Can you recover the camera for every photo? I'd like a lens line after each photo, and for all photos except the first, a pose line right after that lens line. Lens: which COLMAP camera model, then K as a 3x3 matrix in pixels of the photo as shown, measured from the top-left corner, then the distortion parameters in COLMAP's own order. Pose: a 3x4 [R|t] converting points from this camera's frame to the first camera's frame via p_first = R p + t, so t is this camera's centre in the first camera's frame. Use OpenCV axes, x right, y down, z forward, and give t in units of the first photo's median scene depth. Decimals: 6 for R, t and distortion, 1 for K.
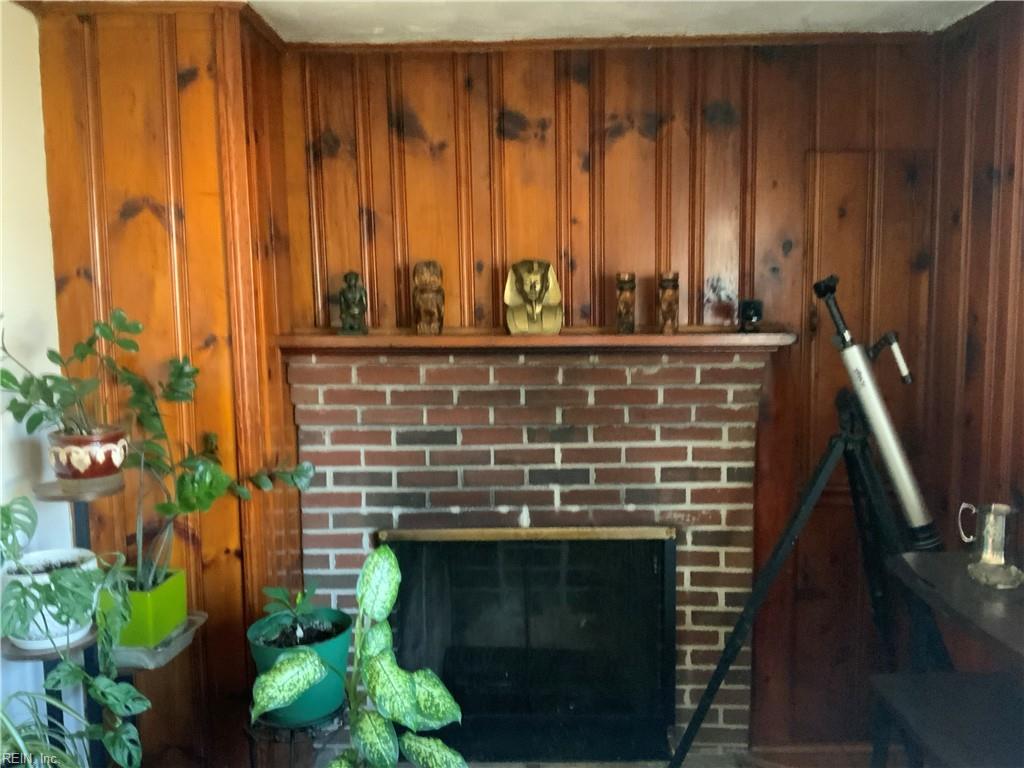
lens RADIAL K [[839.9, 0, 512.0], [0, 839.9, 384.0], [0, 0, 1]] dist [0.111796, -0.231937]
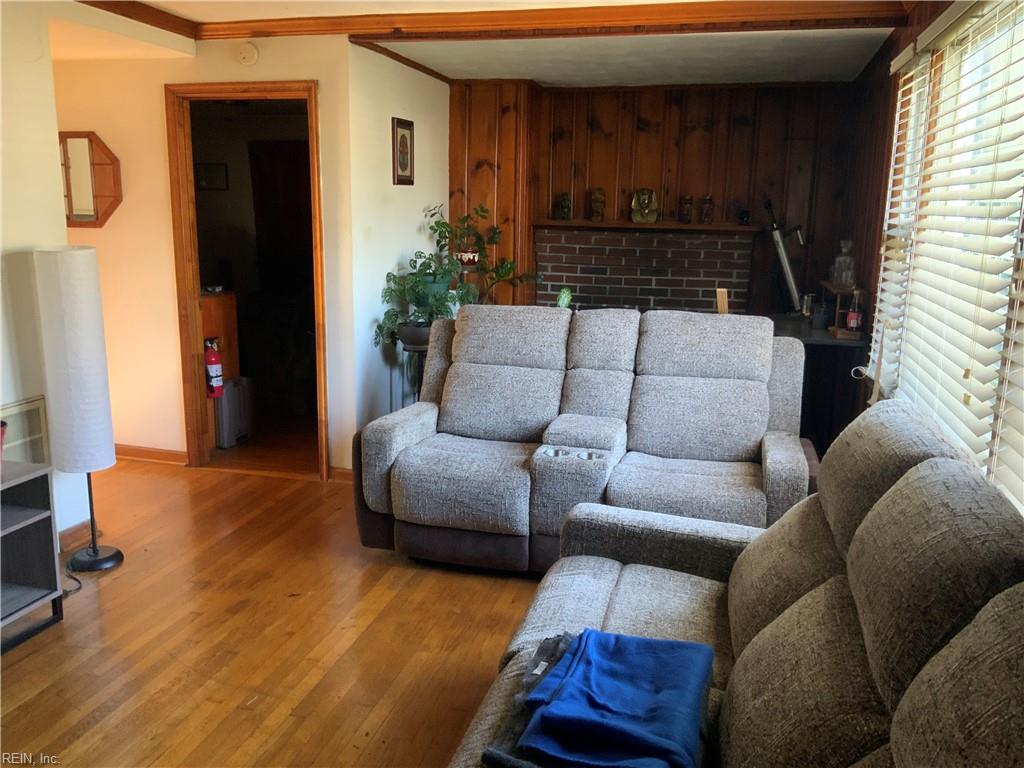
lens RADIAL K [[839.9, 0, 512.0], [0, 839.9, 384.0], [0, 0, 1]] dist [0.111796, -0.231937]
pose [[0.965143, 0.084039, -0.247865, 0.271008], [-0.062560, 0.993670, 0.093308, 0.171817], [0.254137, -0.074549, 0.964291, -1.232864]]
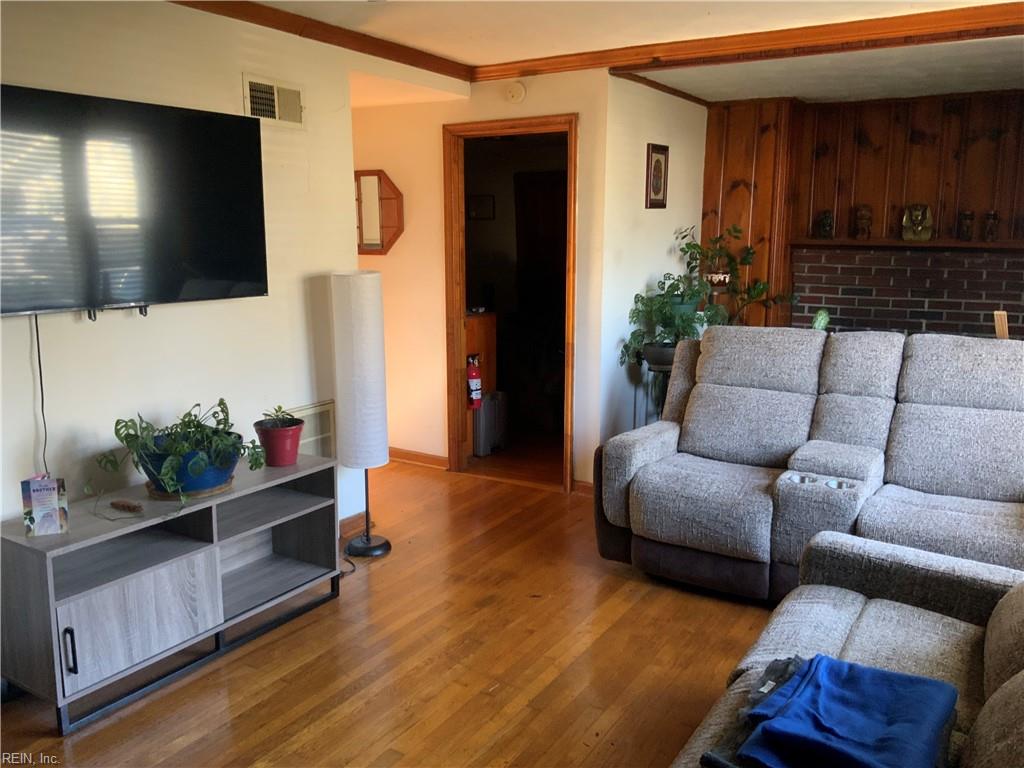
lens RADIAL K [[839.9, 0, 512.0], [0, 839.9, 384.0], [0, 0, 1]] dist [0.111796, -0.231937]
pose [[0.848135, 0.108087, -0.518636, 0.296506], [-0.073528, 0.993508, 0.086812, 0.175616], [0.524652, -0.035495, 0.850576, -1.264776]]
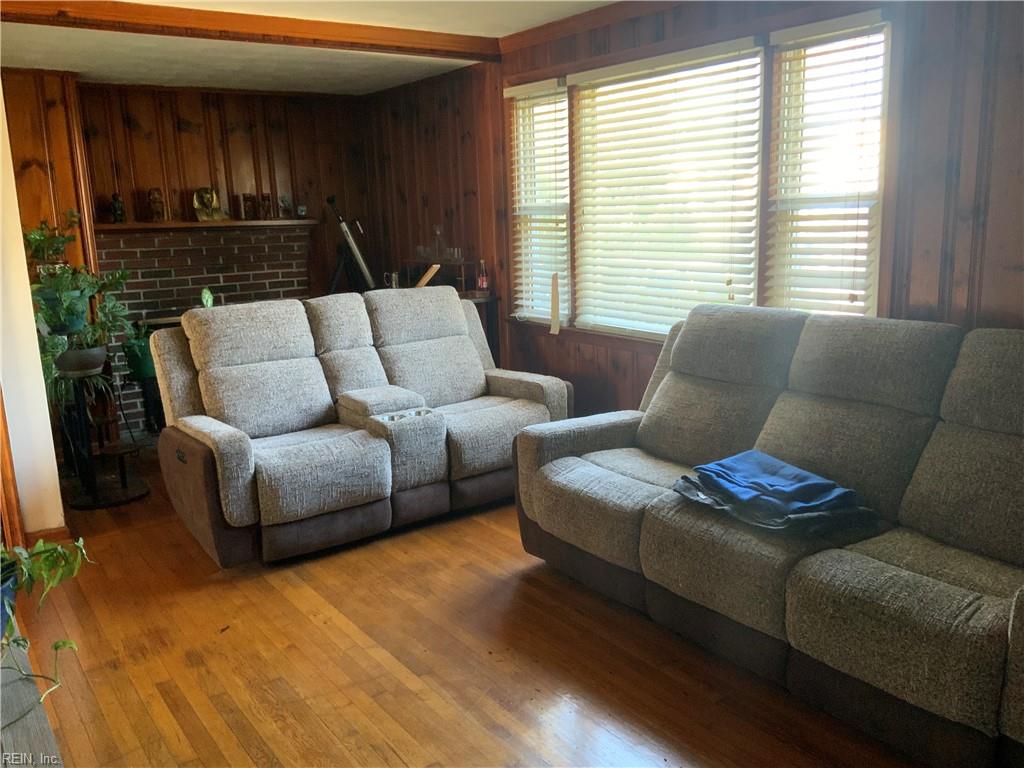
lens RADIAL K [[839.9, 0, 512.0], [0, 839.9, 384.0], [0, 0, 1]] dist [0.111796, -0.231937]
pose [[0.816157, -0.127906, 0.563496, -0.629511], [0.085639, 0.991199, 0.100949, 0.204229], [-0.571448, -0.034133, 0.819928, -1.294368]]
